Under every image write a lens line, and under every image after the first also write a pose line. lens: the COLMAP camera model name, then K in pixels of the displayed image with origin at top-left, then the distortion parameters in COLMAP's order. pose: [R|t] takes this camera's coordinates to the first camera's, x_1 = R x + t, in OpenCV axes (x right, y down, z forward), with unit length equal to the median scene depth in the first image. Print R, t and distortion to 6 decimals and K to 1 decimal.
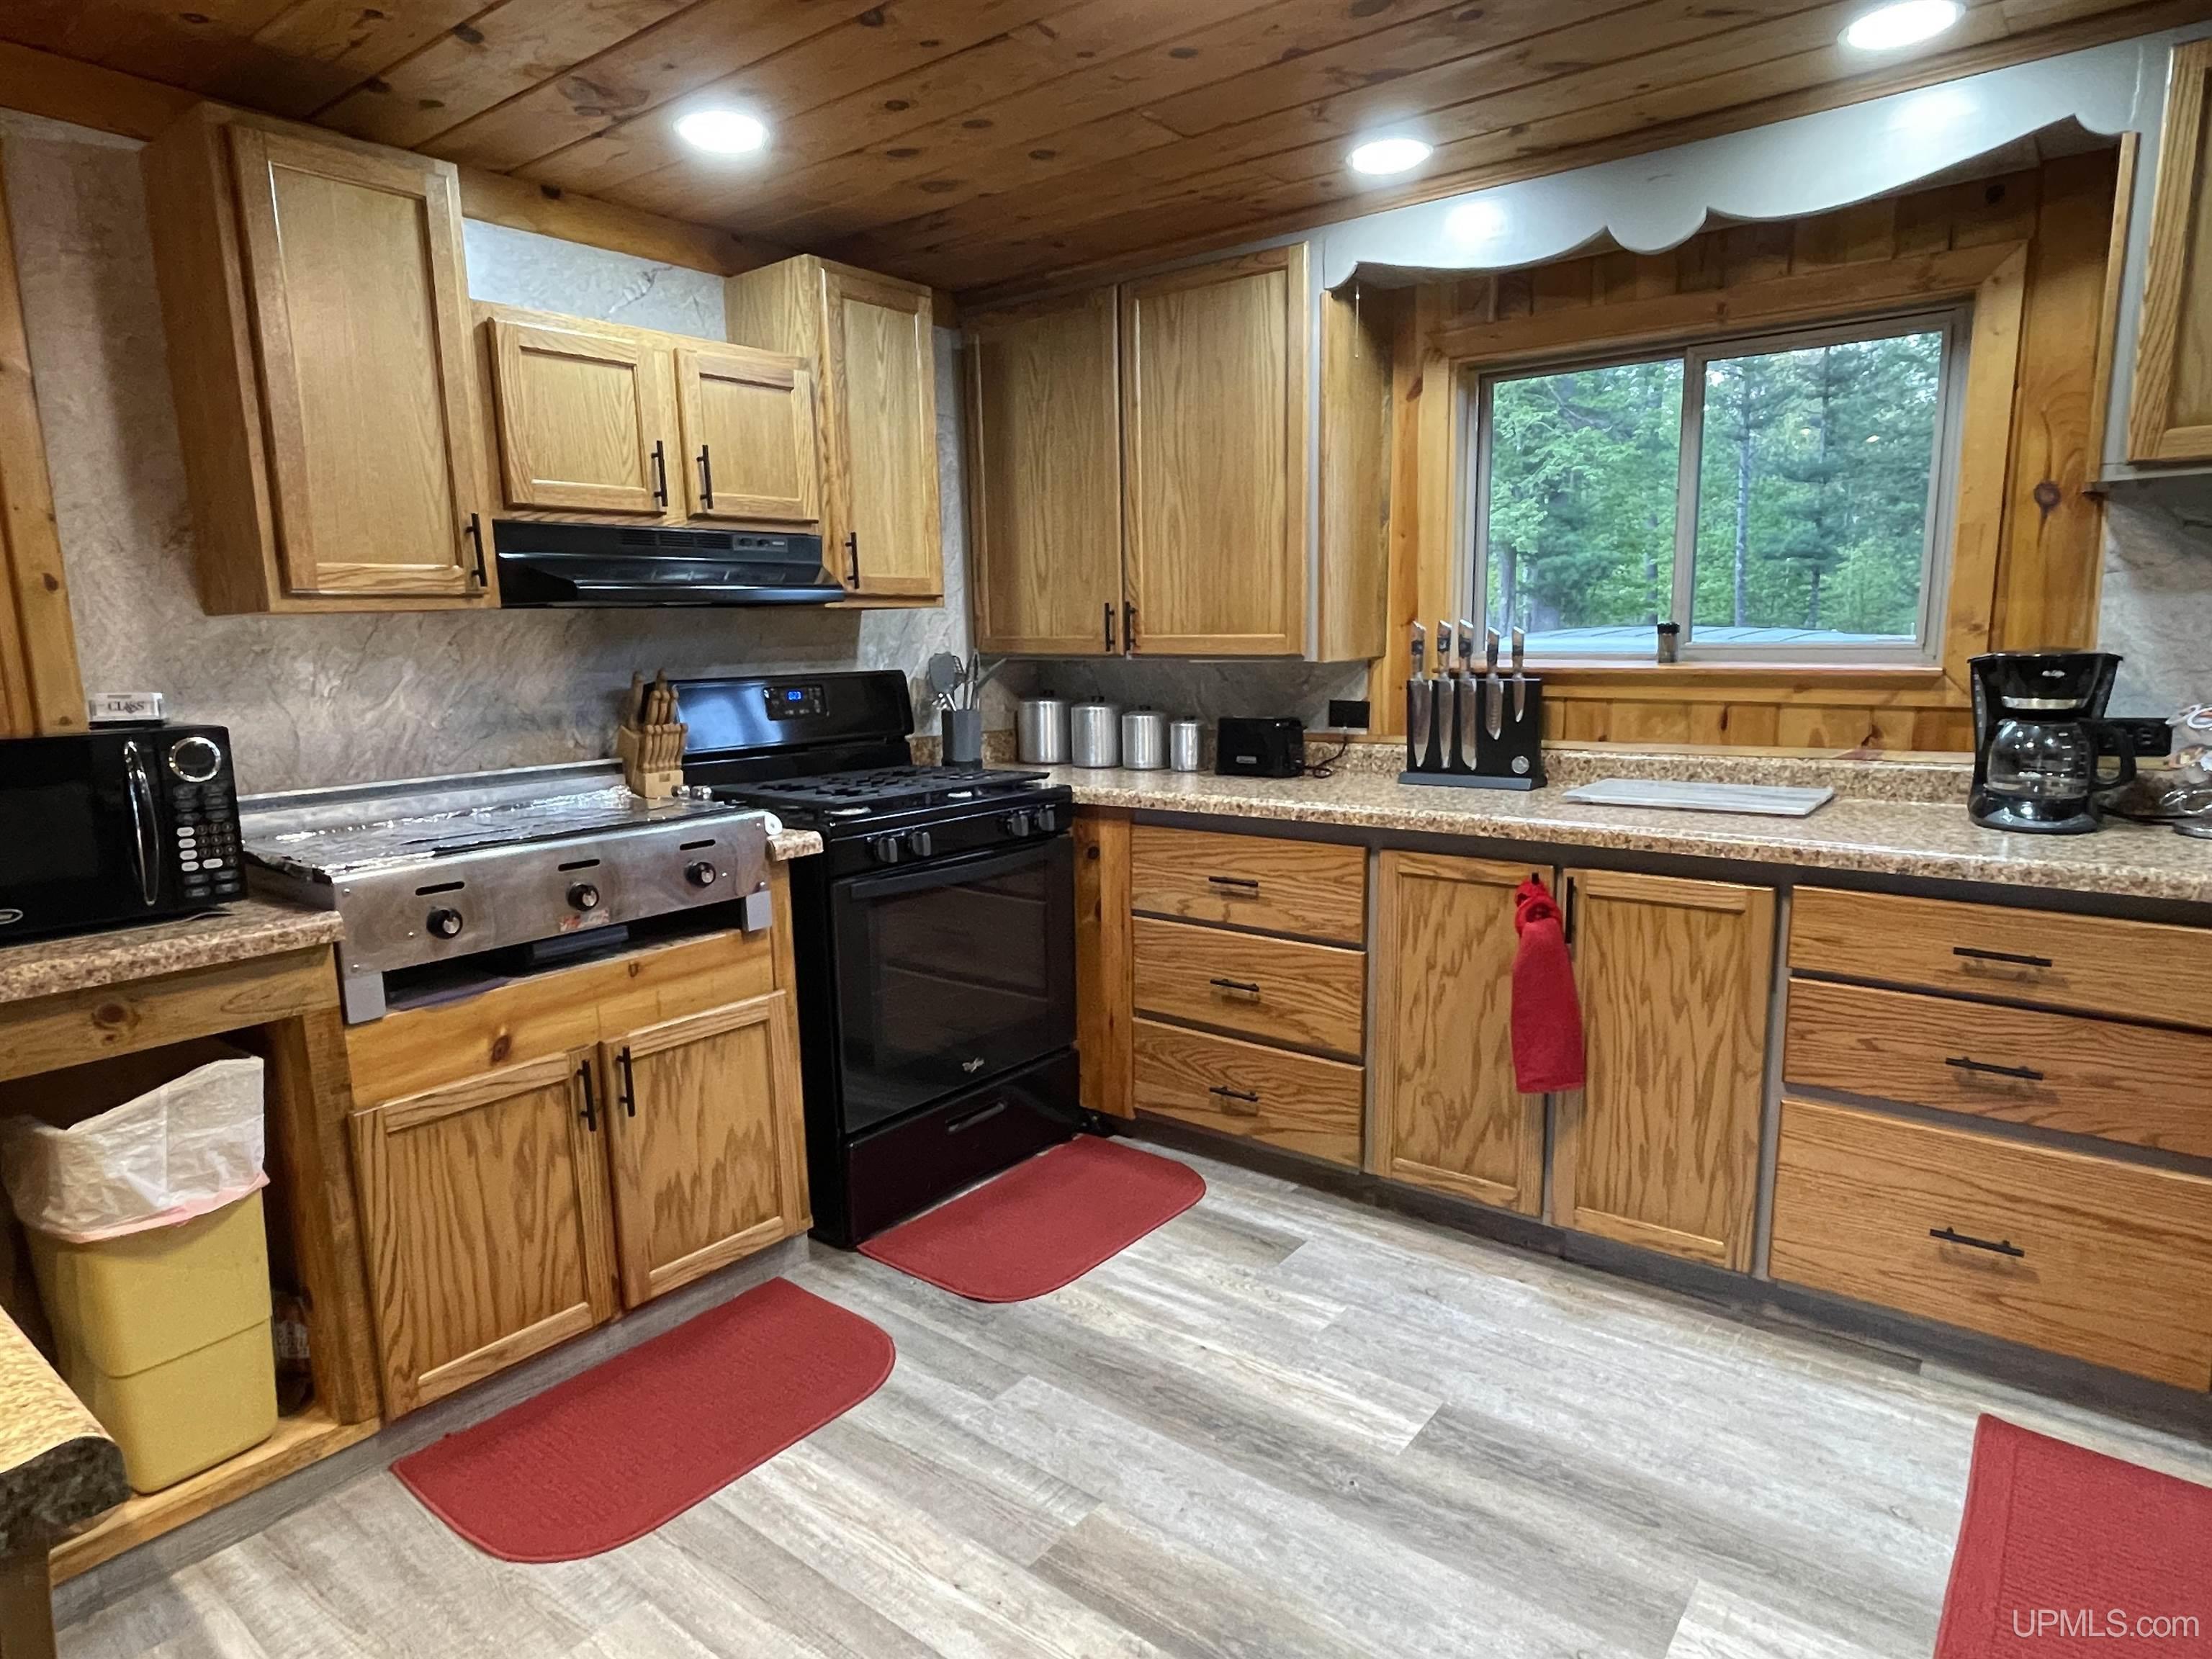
lens RADIAL K [[1263.8, 0, 1103.5], [0, 1263.8, 830.9], [0, 0, 1]] dist [0.011856, -0.007549]
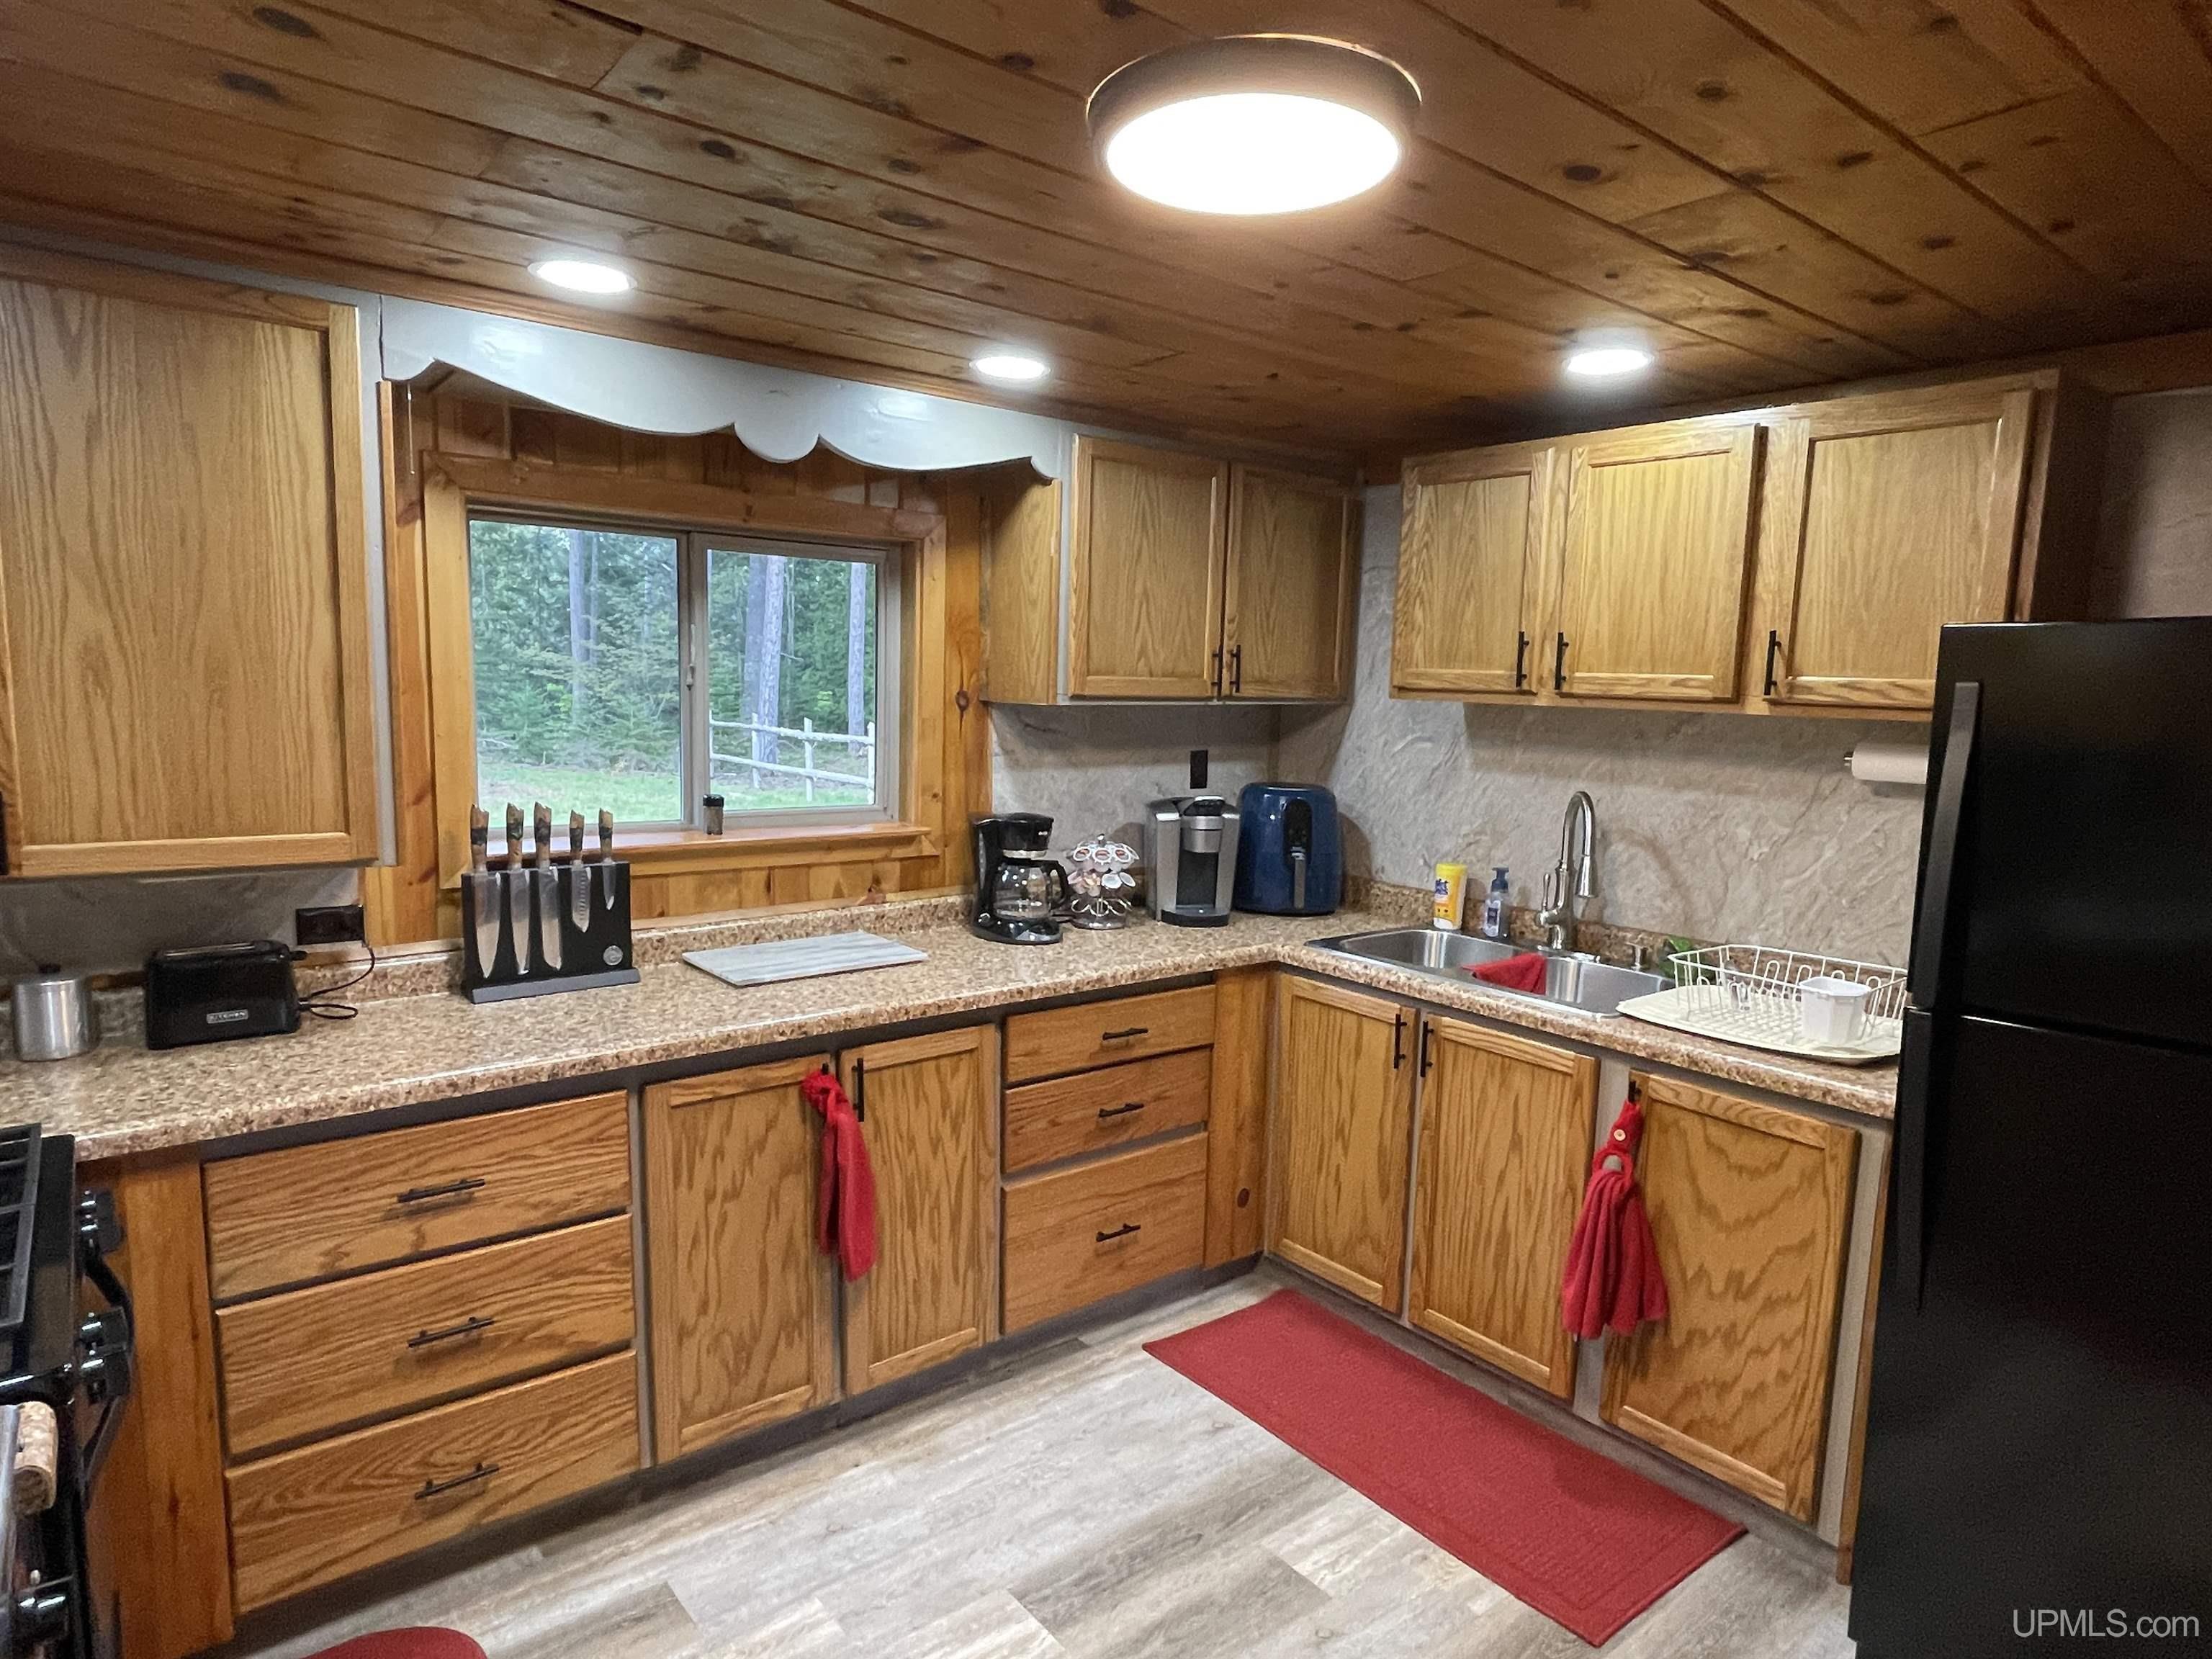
lens RADIAL K [[1263.8, 0, 1096.7], [0, 1263.8, 850.0], [0, 0, 1]] dist [0.011856, -0.007549]
pose [[0.243557, -0.097847, 0.964938, -0.566921], [0.132311, 0.988949, 0.066885, -0.175877], [-0.960819, 0.111381, 0.253812, 0.527234]]
